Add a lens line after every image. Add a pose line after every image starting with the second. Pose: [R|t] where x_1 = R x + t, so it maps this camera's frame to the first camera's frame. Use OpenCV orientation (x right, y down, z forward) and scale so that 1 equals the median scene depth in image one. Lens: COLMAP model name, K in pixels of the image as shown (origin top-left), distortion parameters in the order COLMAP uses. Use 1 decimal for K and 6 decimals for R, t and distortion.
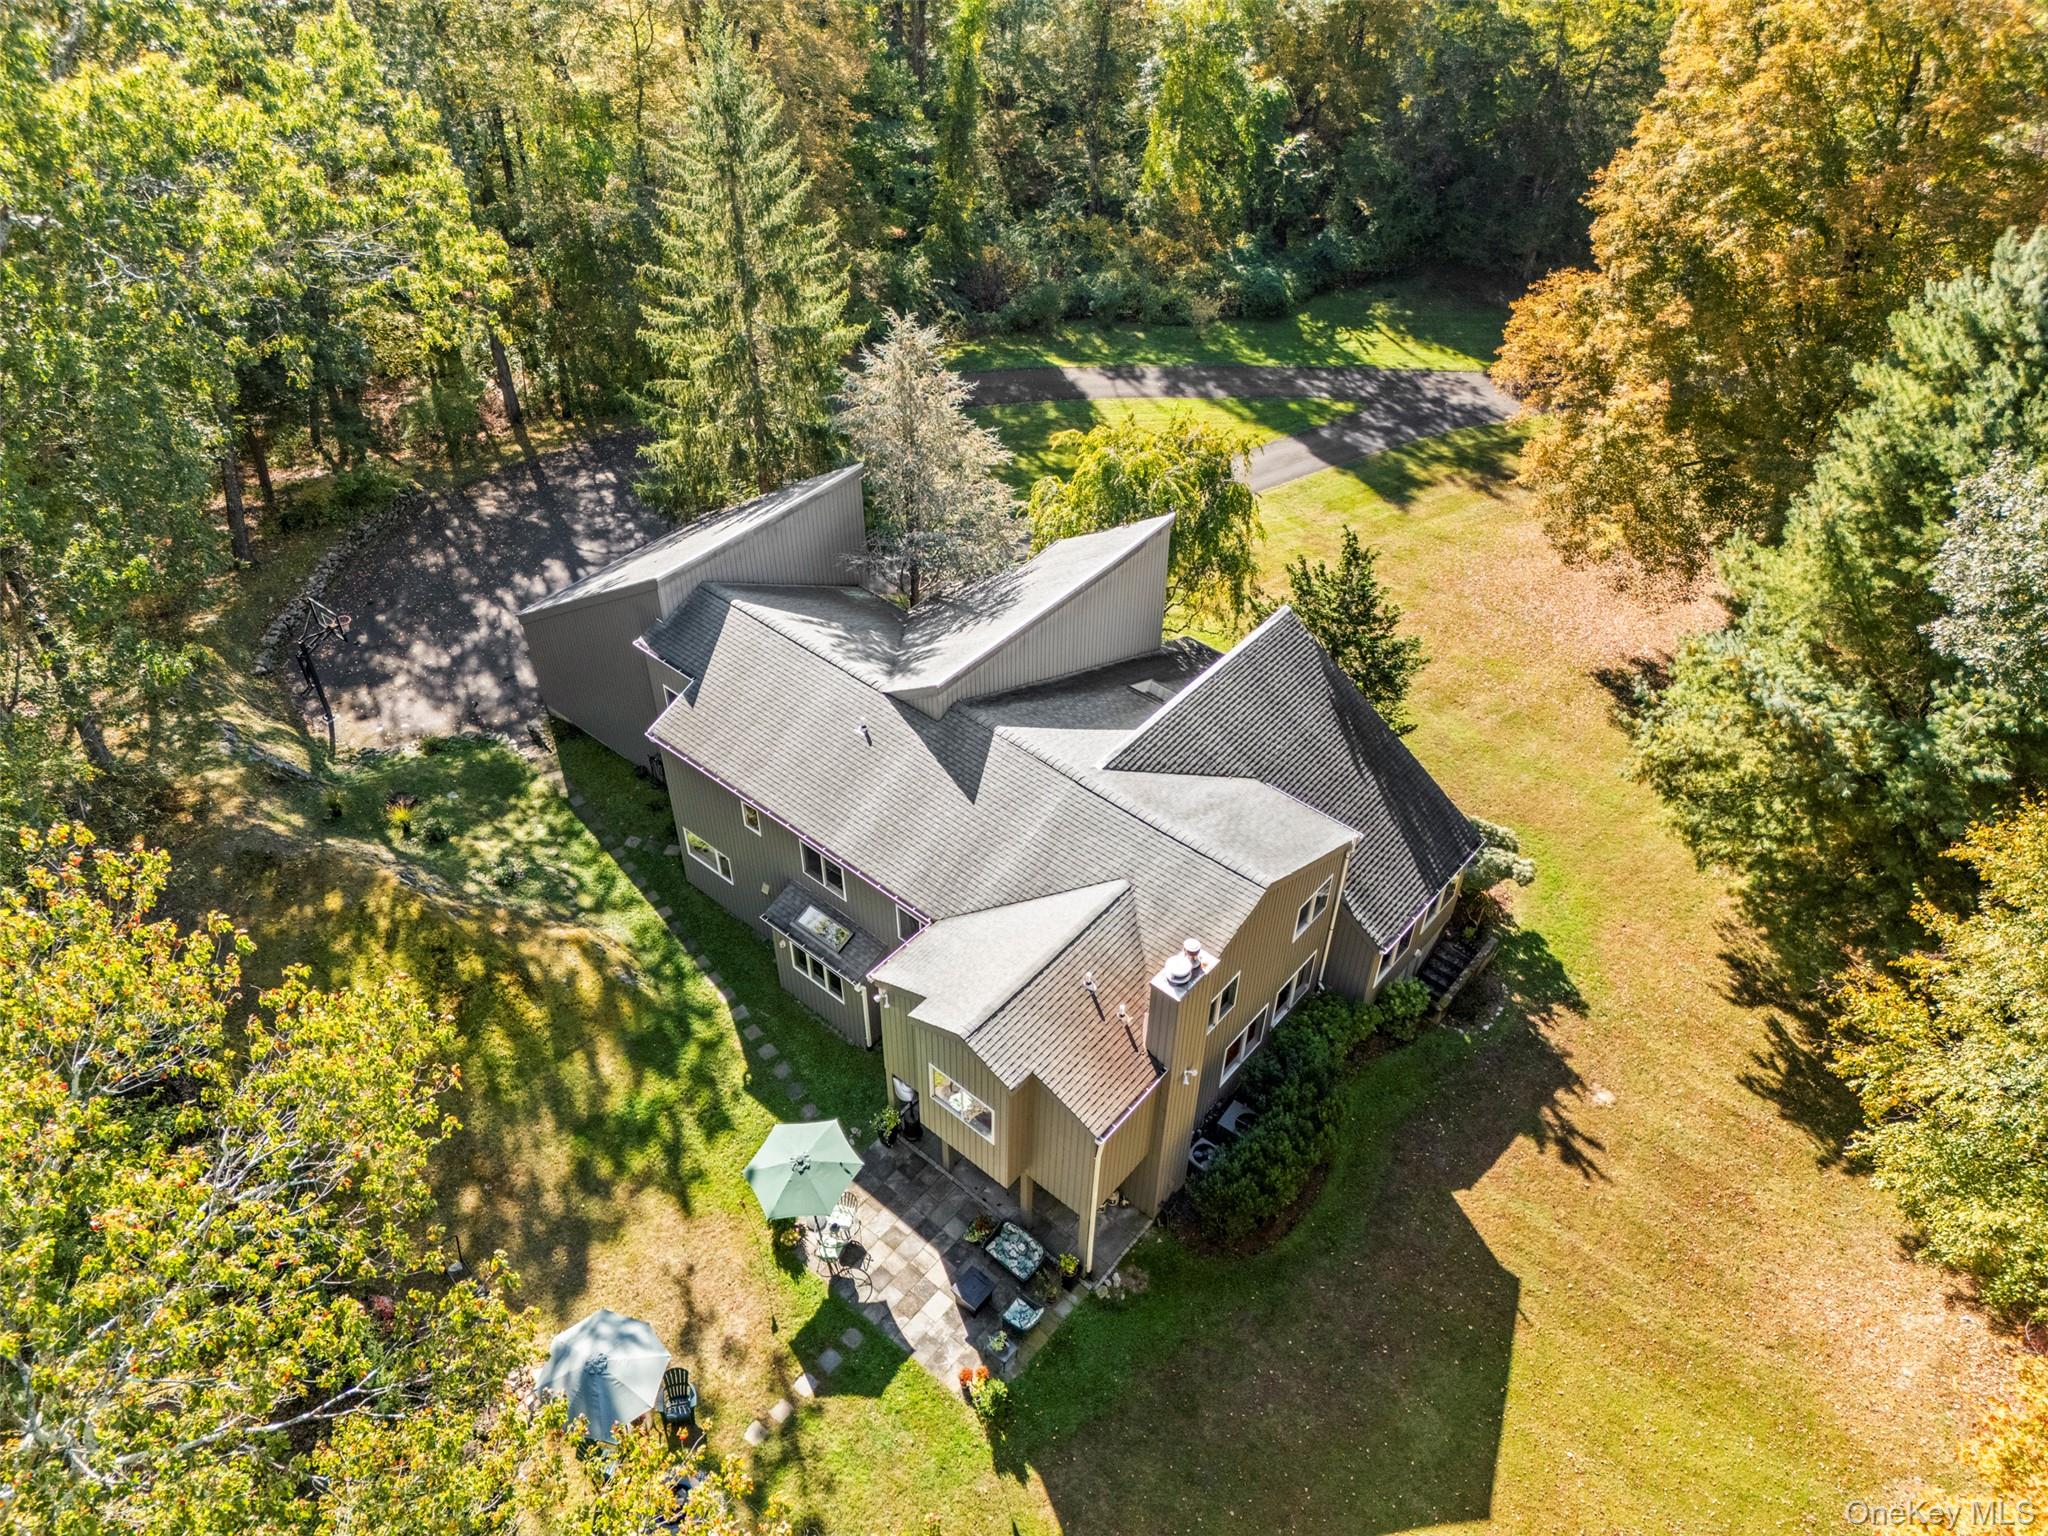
lens RADIAL K [[1485.5, 0, 1024.0], [0, 1485.5, 768.0], [0, 0, 1]] dist [0.090222, -0.092400]
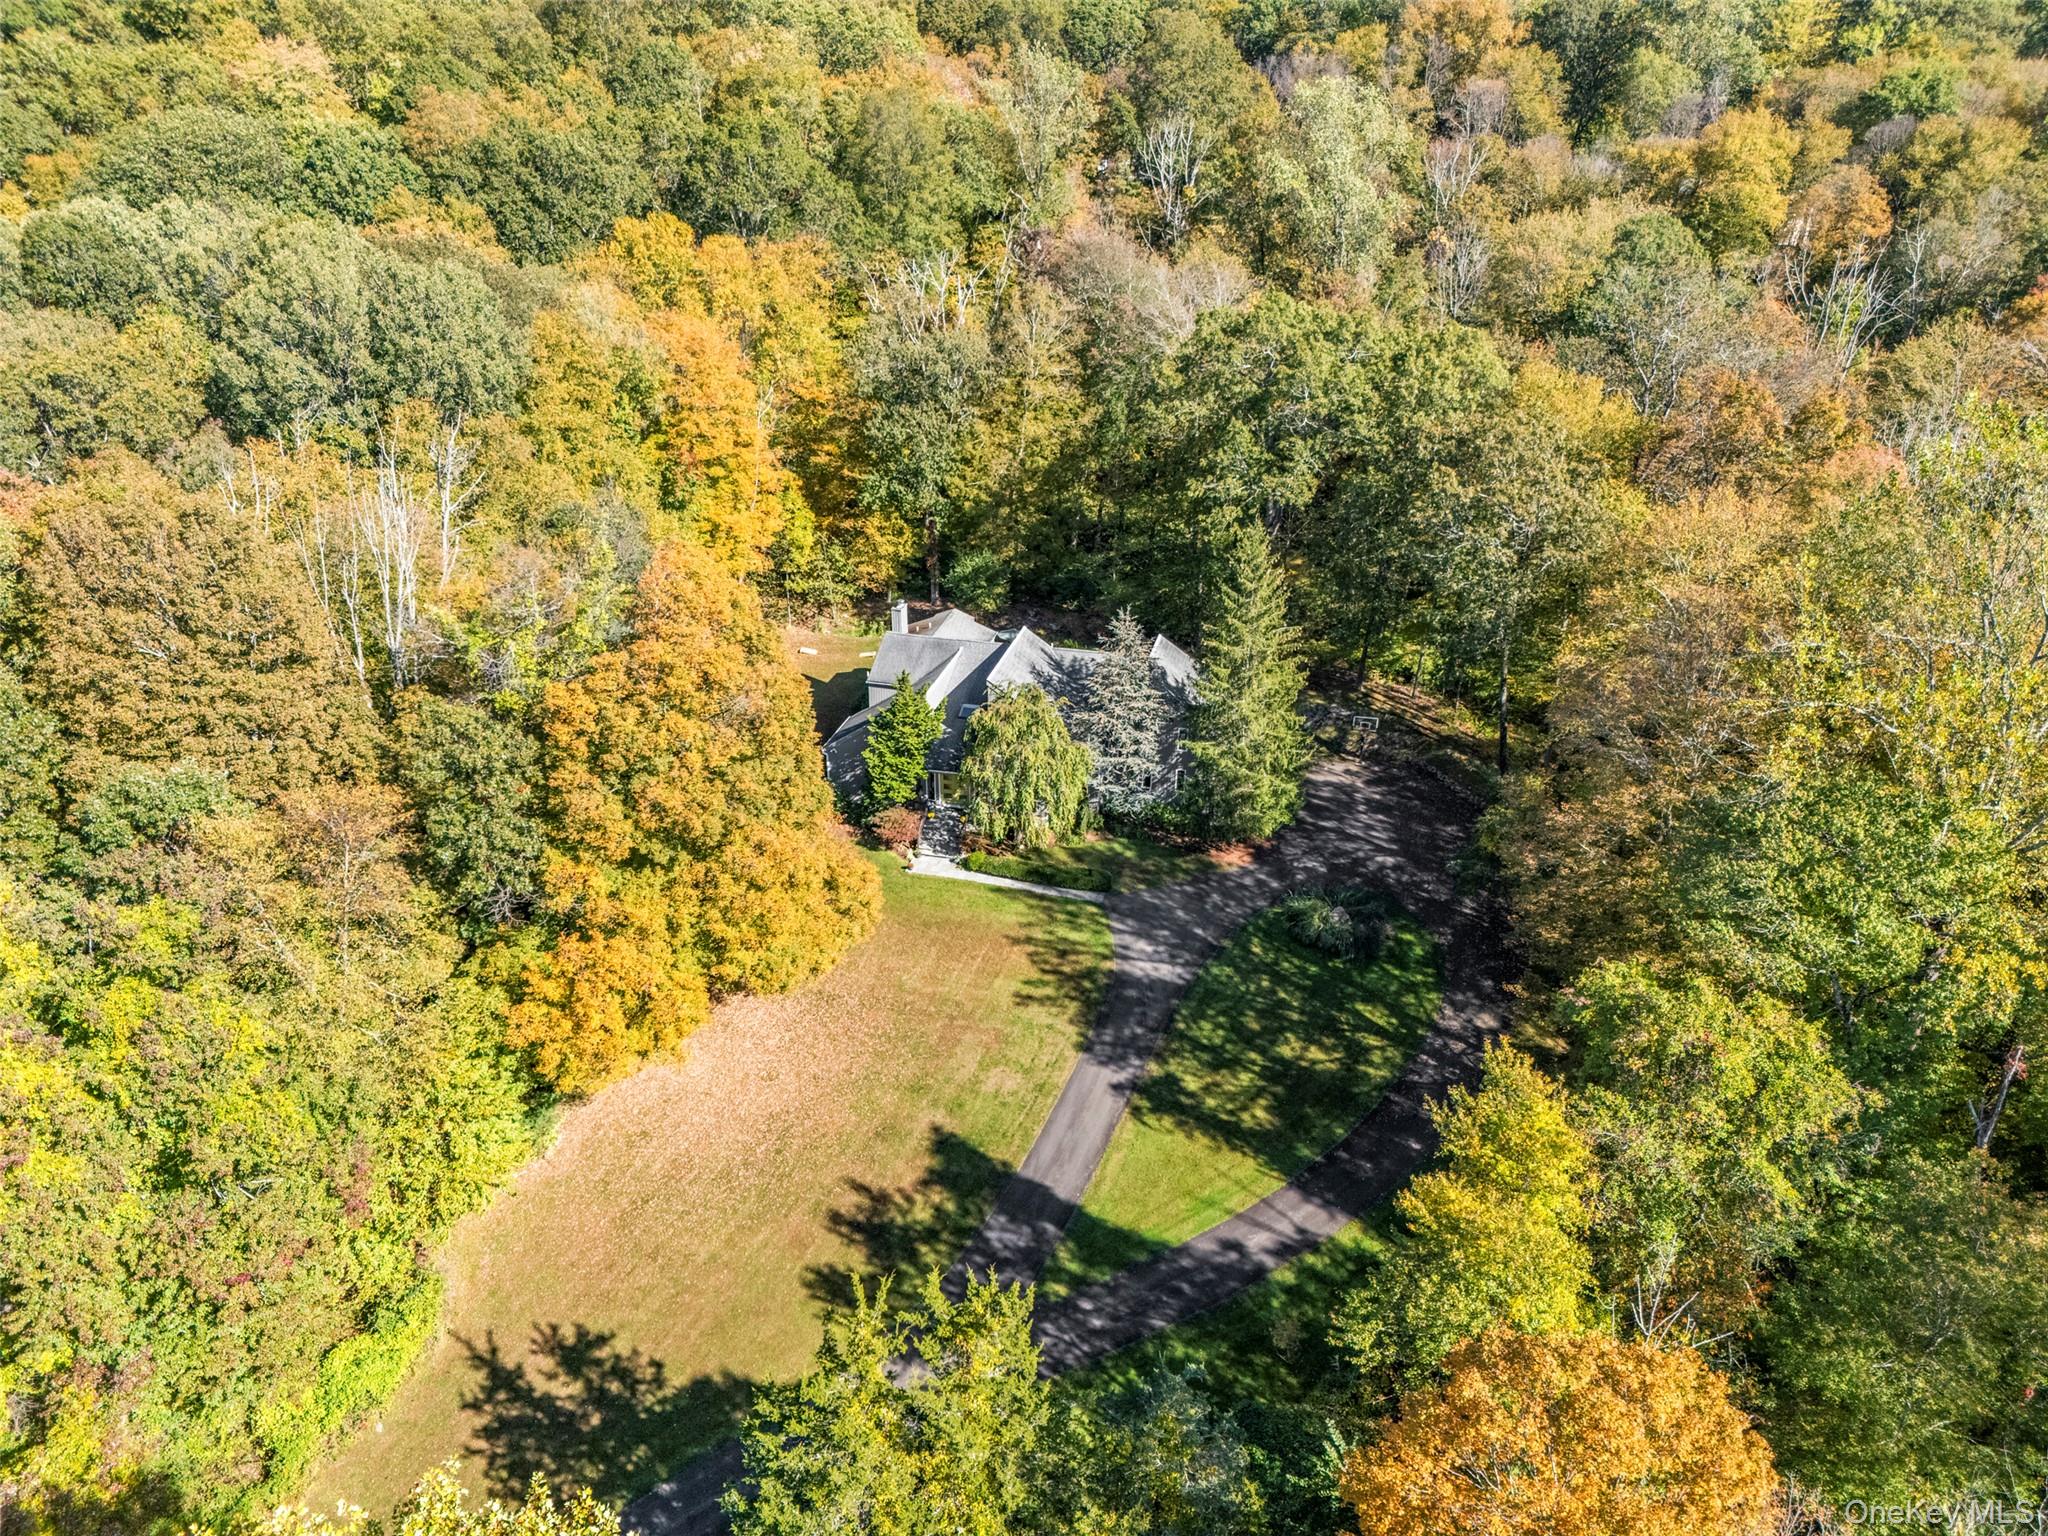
lens RADIAL K [[1508.0, 0, 1027.4], [0, 1508.0, 755.0], [0, 0, 1]] dist [0.104809, -0.112888]
pose [[-0.890901, 0.198200, -0.408672, 1.014952], [-0.311382, 0.388518, 0.867234, -2.162207], [0.330662, 0.899872, -0.284415, 1.844318]]
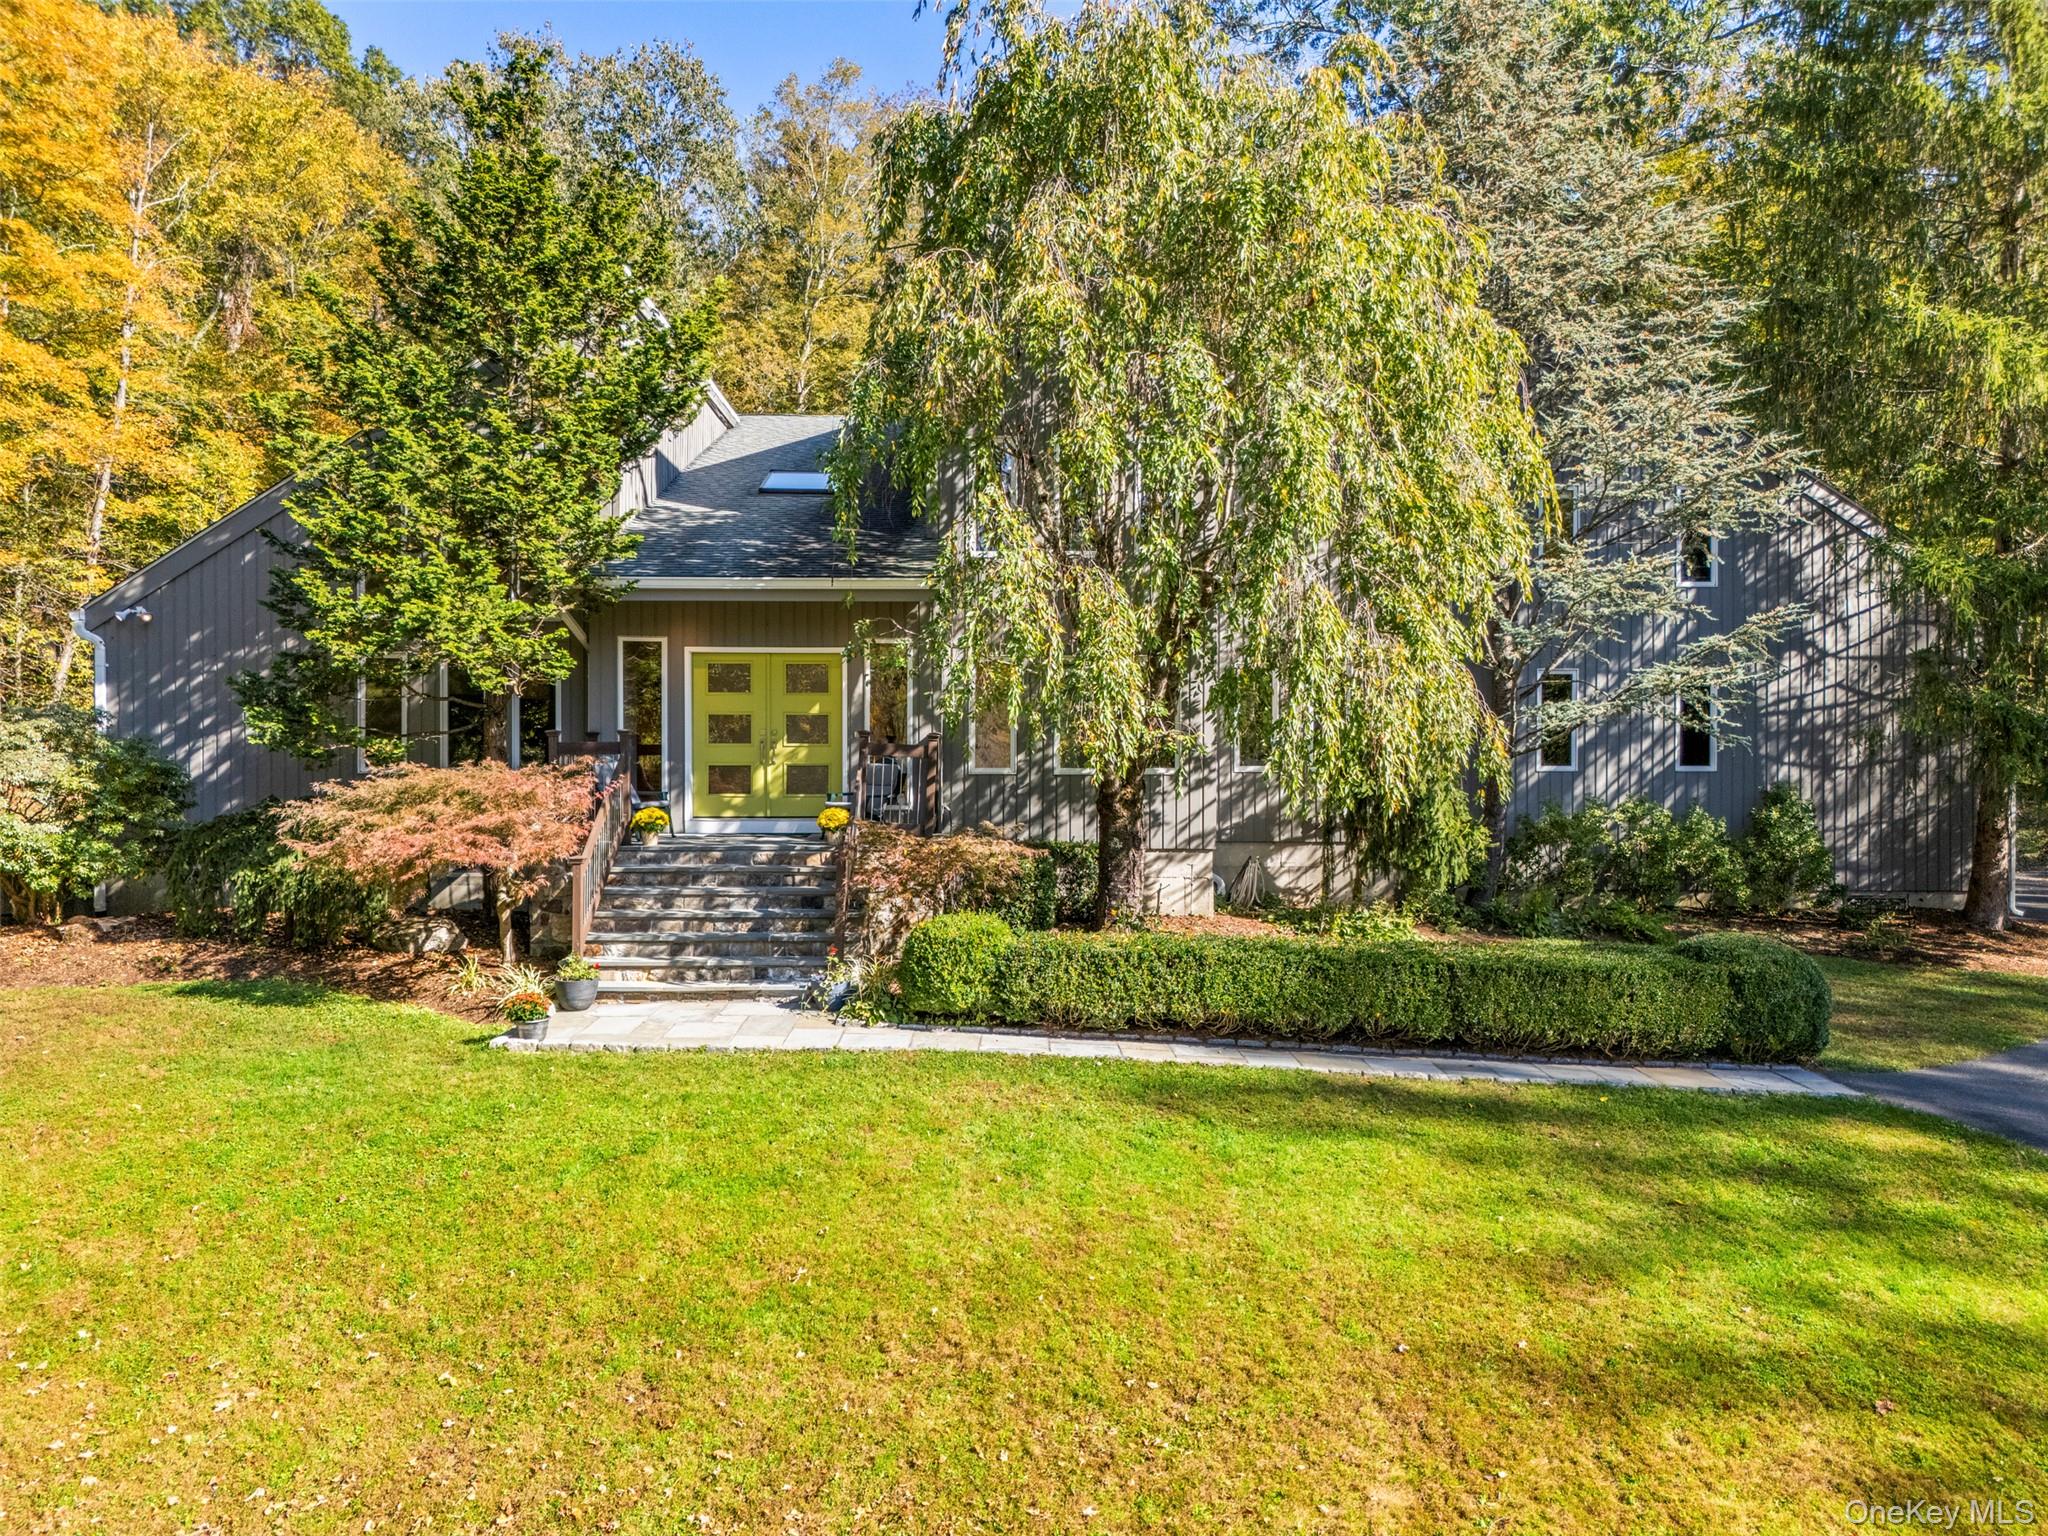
lens RADIAL K [[1531.9, 0, 1024.0], [0, 1531.9, 768.0], [0, 0, 1]] dist [0.080957, -0.100119]
pose [[-0.755533, 0.005957, -0.655083, 0.399527], [-0.447494, 0.725619, 0.522710, -0.286238], [0.478455, 0.688071, -0.545564, 1.482791]]
